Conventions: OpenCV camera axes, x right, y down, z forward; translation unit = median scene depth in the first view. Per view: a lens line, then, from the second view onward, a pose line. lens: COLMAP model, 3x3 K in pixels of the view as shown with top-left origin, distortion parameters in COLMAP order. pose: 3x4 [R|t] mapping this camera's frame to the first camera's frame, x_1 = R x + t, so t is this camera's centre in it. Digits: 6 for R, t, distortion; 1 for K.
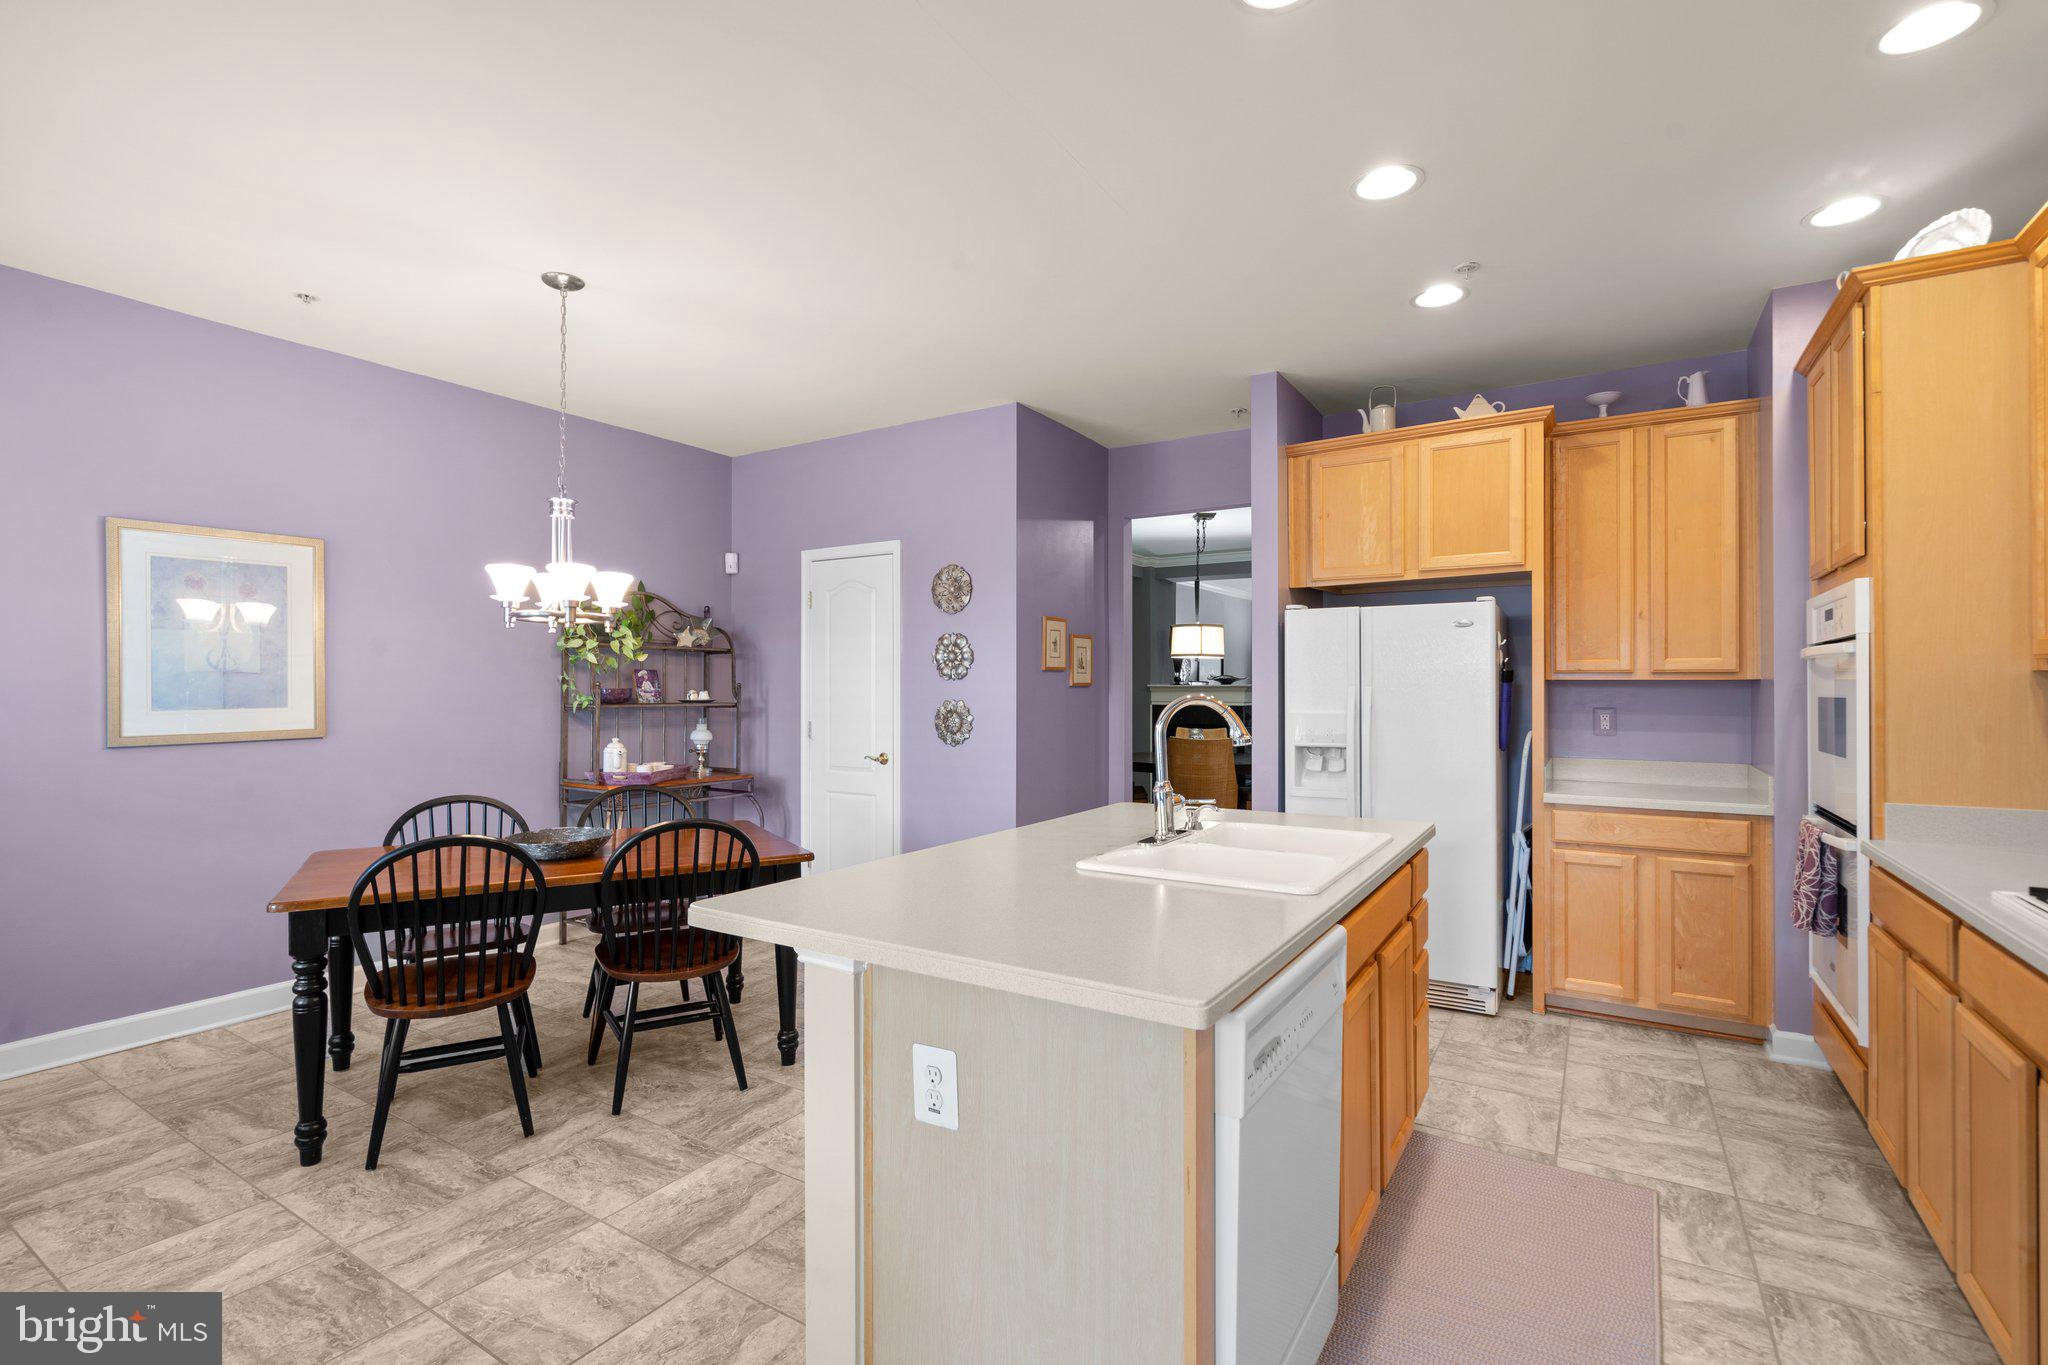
lens RADIAL K [[925.4, 0, 1019.4], [0, 925.4, 684.0], [0, 0, 1]] dist [-0.001836, 0.000741]
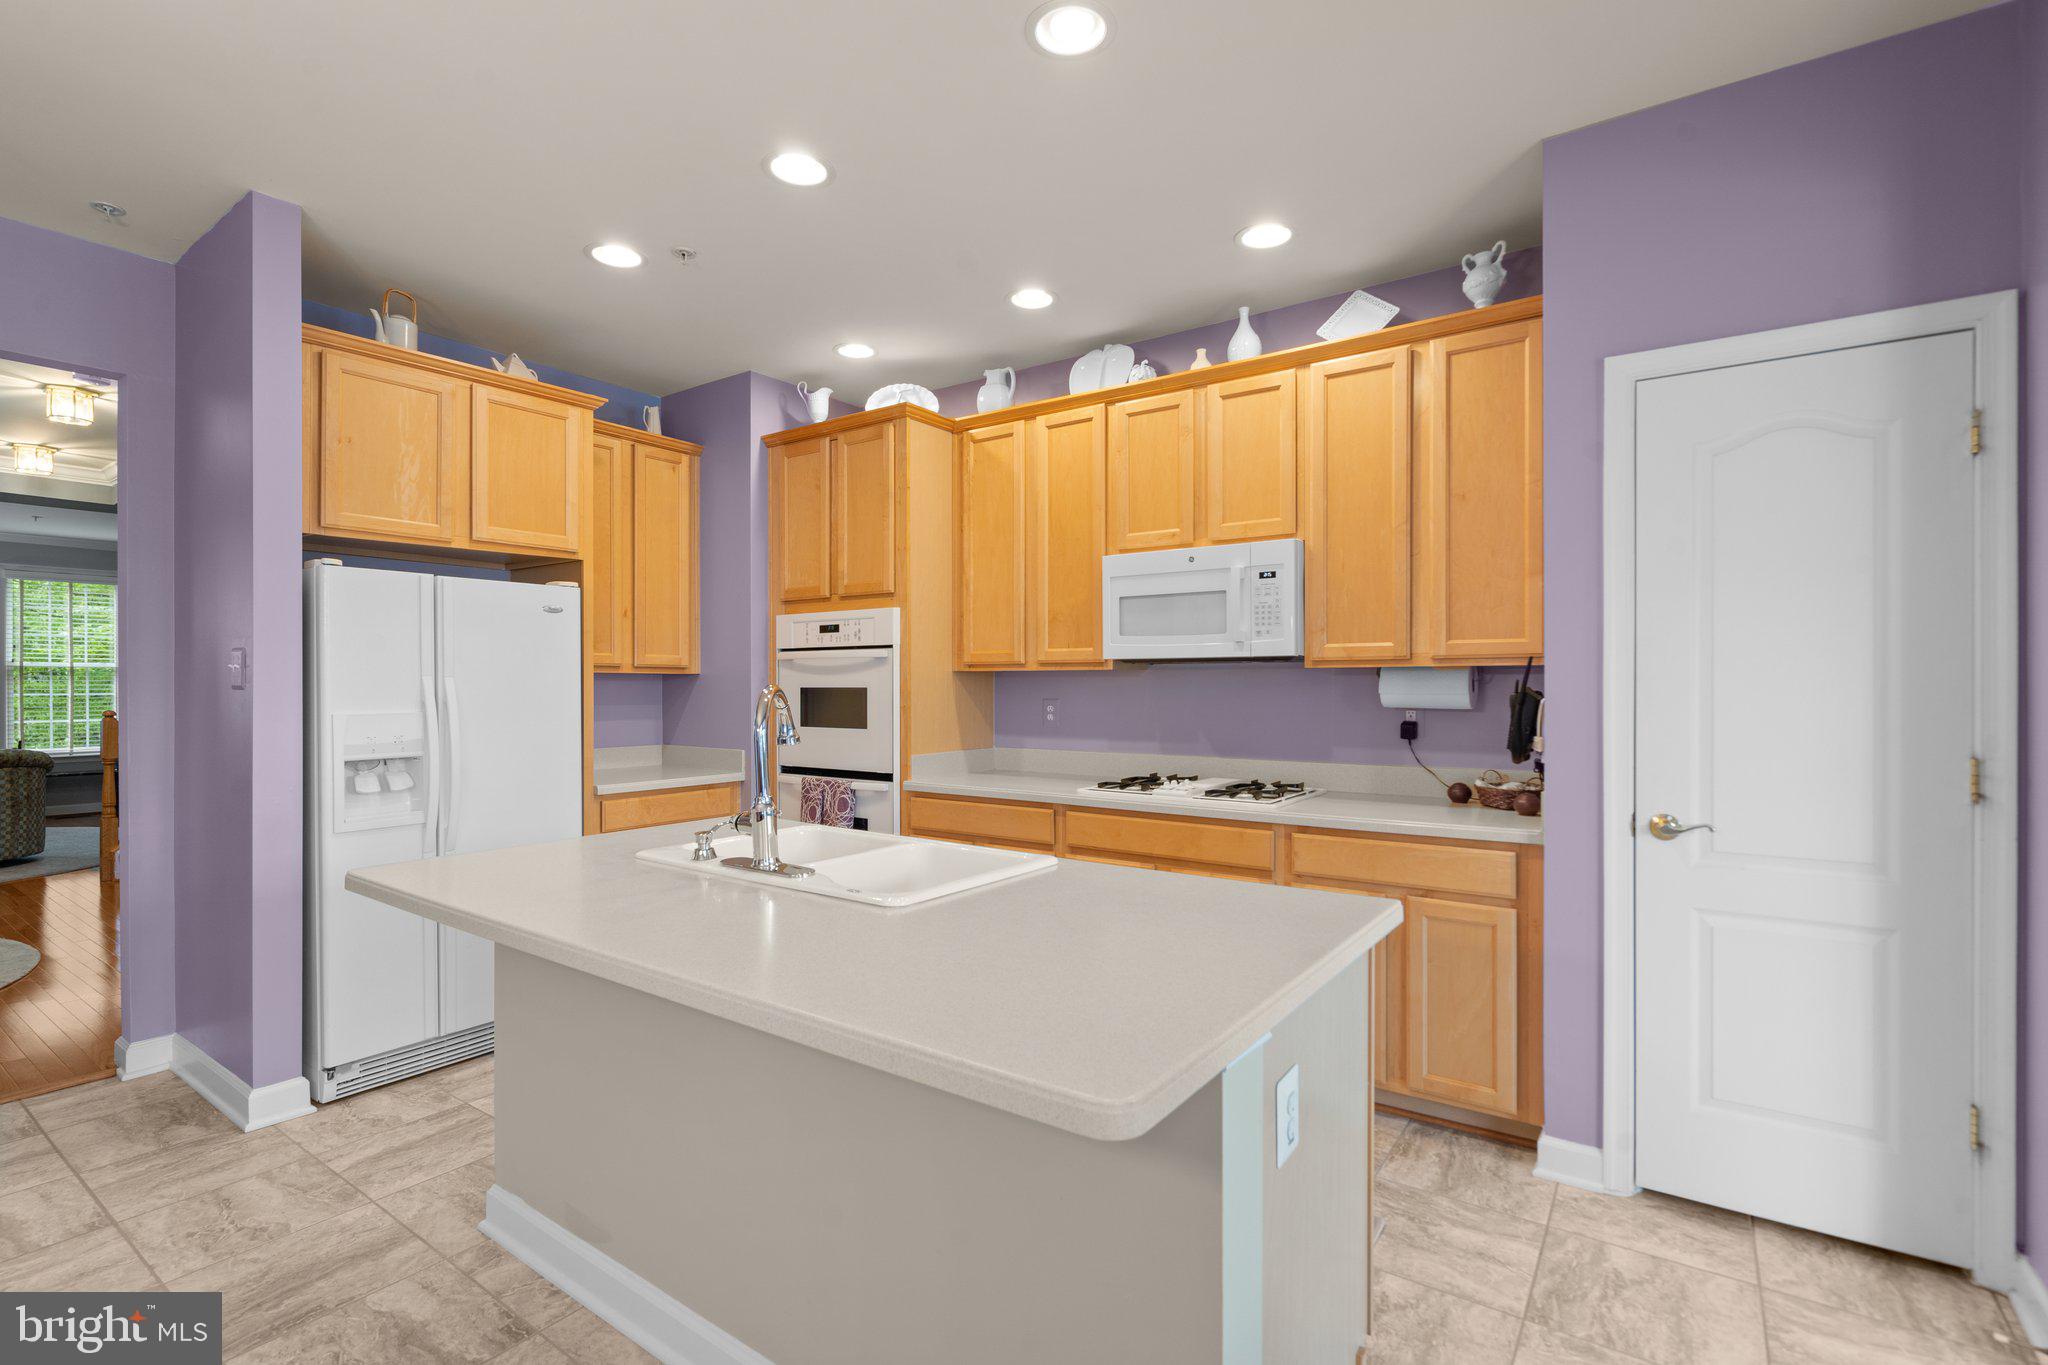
lens RADIAL K [[941.6, 0, 1015.7], [0, 941.6, 683.1], [0, 0, 1]] dist [-0.000560, 0.001184]
pose [[0.063031, 0.001402, 0.998011, -0.417491], [-0.006010, 0.999981, -0.001025, 0.006228], [-0.997993, -0.005934, 0.063038, 0.488939]]
